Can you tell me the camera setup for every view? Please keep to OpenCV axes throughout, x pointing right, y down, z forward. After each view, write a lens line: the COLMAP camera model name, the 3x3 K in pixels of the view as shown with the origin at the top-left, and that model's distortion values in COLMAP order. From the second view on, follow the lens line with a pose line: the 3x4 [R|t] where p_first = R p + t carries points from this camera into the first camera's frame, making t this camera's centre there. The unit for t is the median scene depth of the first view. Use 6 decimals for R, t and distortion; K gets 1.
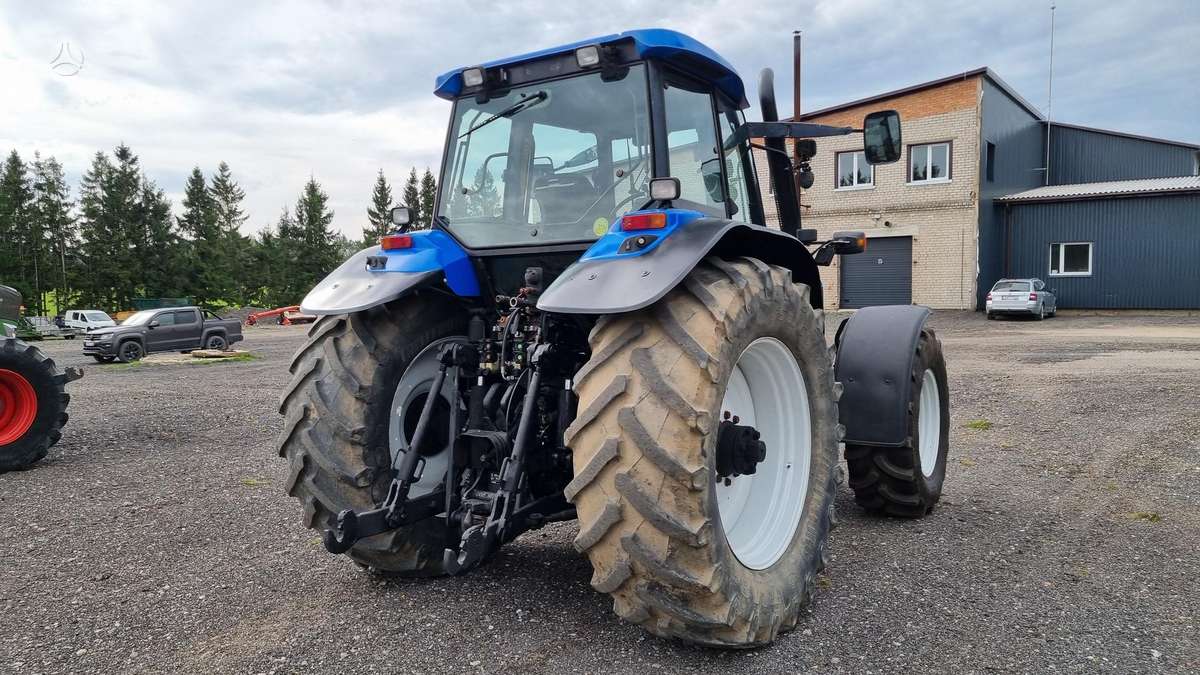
lens RADIAL K [[892.2, 0, 579.2], [0, 892.2, 351.7], [0, 0, 1]] dist [0.053347, -0.030673]
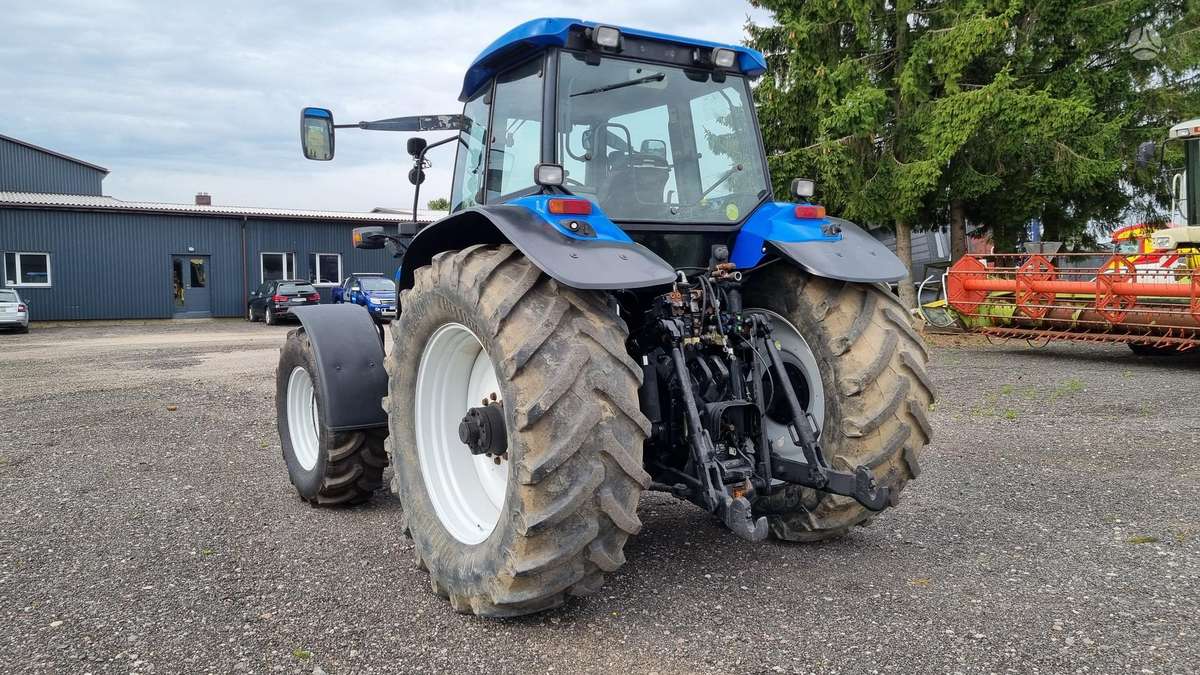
lens RADIAL K [[892.2, 0, 594.9], [0, 892.2, 347.0], [0, 0, 1]] dist [0.053347, -0.030673]
pose [[0.358868, -0.050877, 0.932001, -1.016206], [0.073262, 0.996968, 0.026214, -0.010358], [-0.930509, 0.058873, 0.361507, 0.700961]]
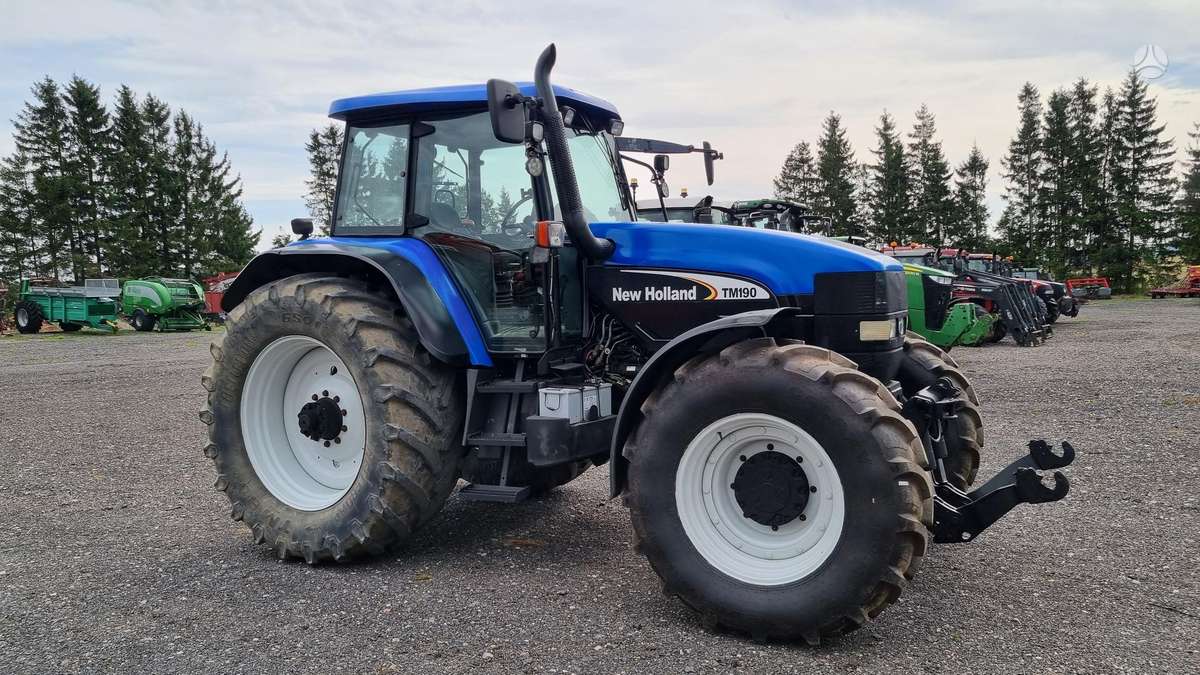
lens RADIAL K [[890.2, 0, 594.7], [0, 890.2, 358.7], [0, 0, 1]] dist [0.060864, -0.032751]
pose [[0.092869, 0.091795, -0.991438, 1.330041], [-0.025053, 0.995641, 0.089837, -0.095276], [0.995363, 0.016495, 0.094764, 1.124837]]
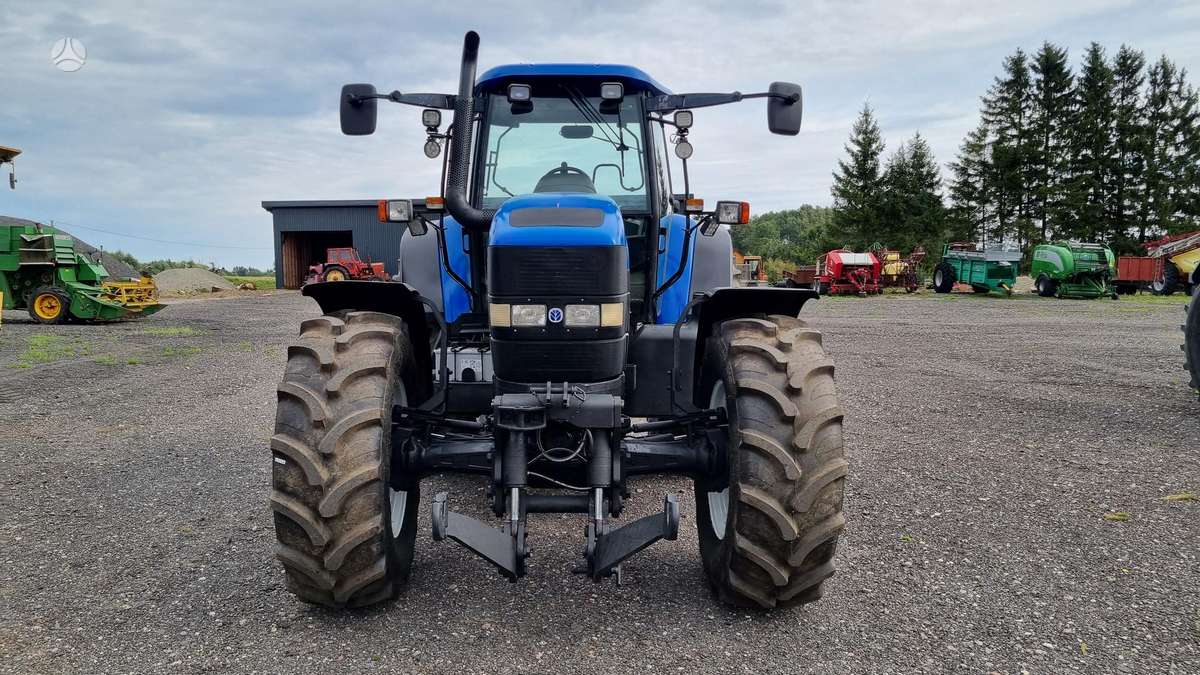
lens RADIAL K [[890.2, 0, 573.5], [0, 890.2, 347.6], [0, 0, 1]] dist [0.060864, -0.032751]
pose [[-0.816761, 0.066911, -0.573083, 0.824592], [-0.018964, 0.989603, 0.142570, -0.135794], [0.576664, 0.127314, -0.807001, 2.228122]]
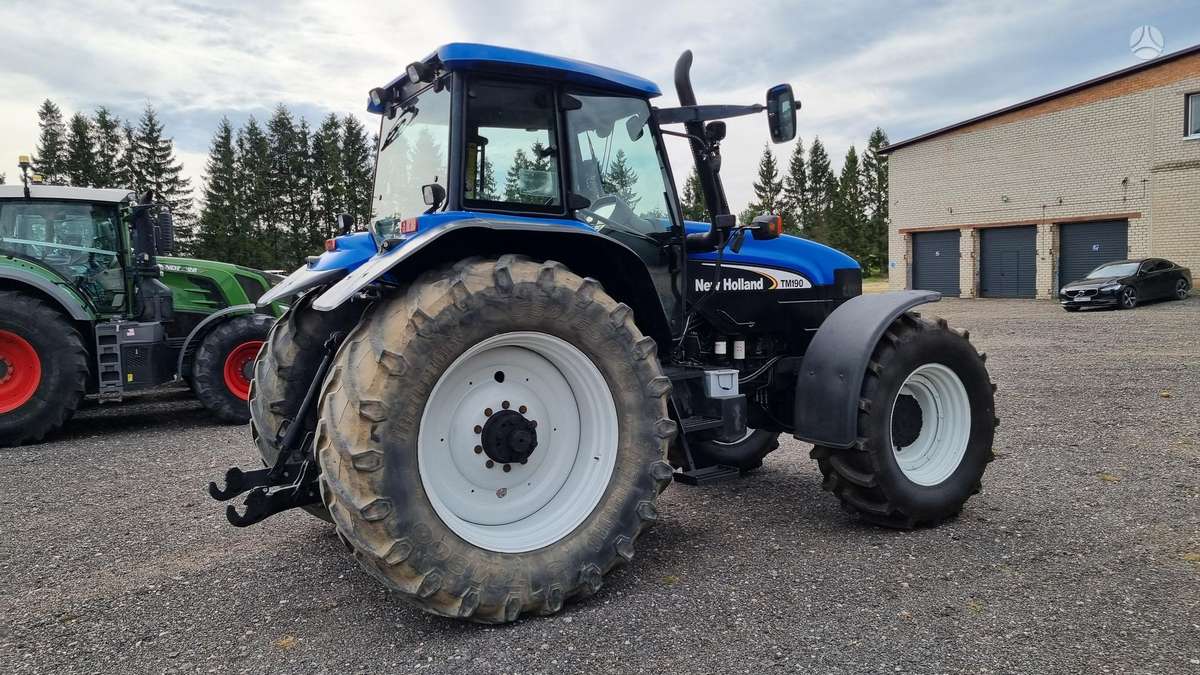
lens RADIAL K [[890.2, 0, 576.1], [0, 890.2, 346.8], [0, 0, 1]] dist [0.060864, -0.032751]
pose [[0.900534, 0.020076, -0.434322, 0.617064], [-0.009073, 0.999584, 0.027393, -0.023894], [0.434692, -0.020728, 0.900341, 0.080240]]
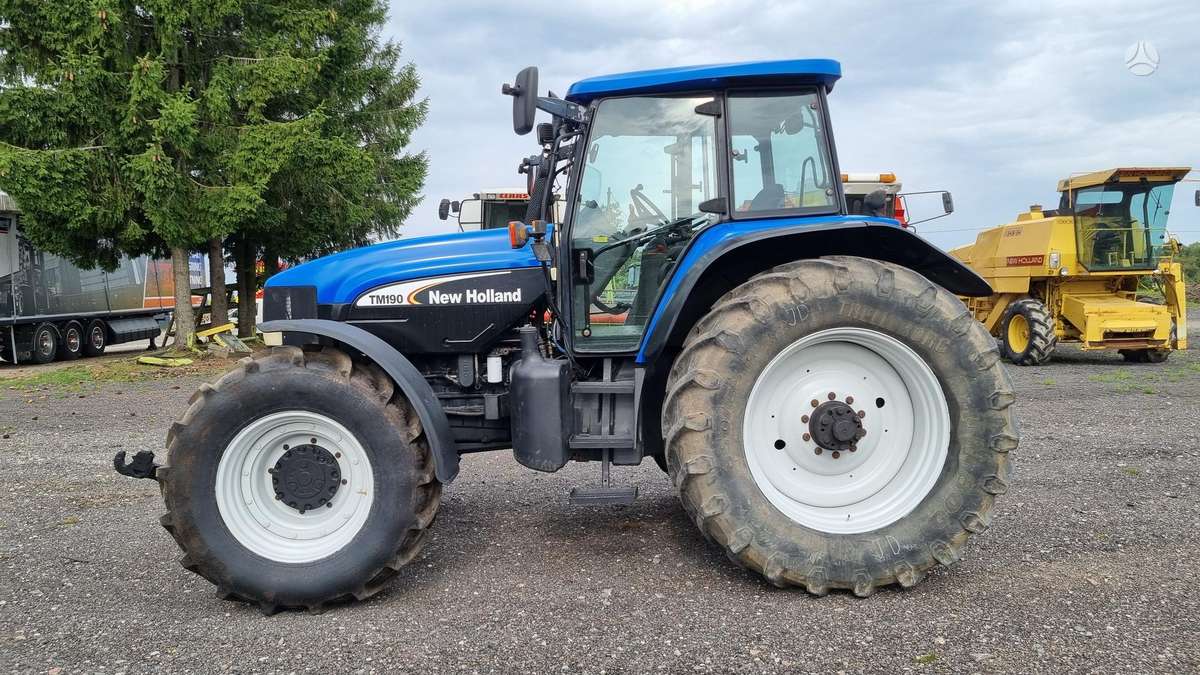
lens RADIAL K [[890.2, 0, 589.1], [0, 890.2, 348.3], [0, 0, 1]] dist [0.060864, -0.032751]
pose [[-0.614219, -0.013924, 0.789013, -0.816609], [0.072574, 0.994610, 0.074048, -0.089967], [-0.785791, 0.102744, -0.609898, 1.956083]]
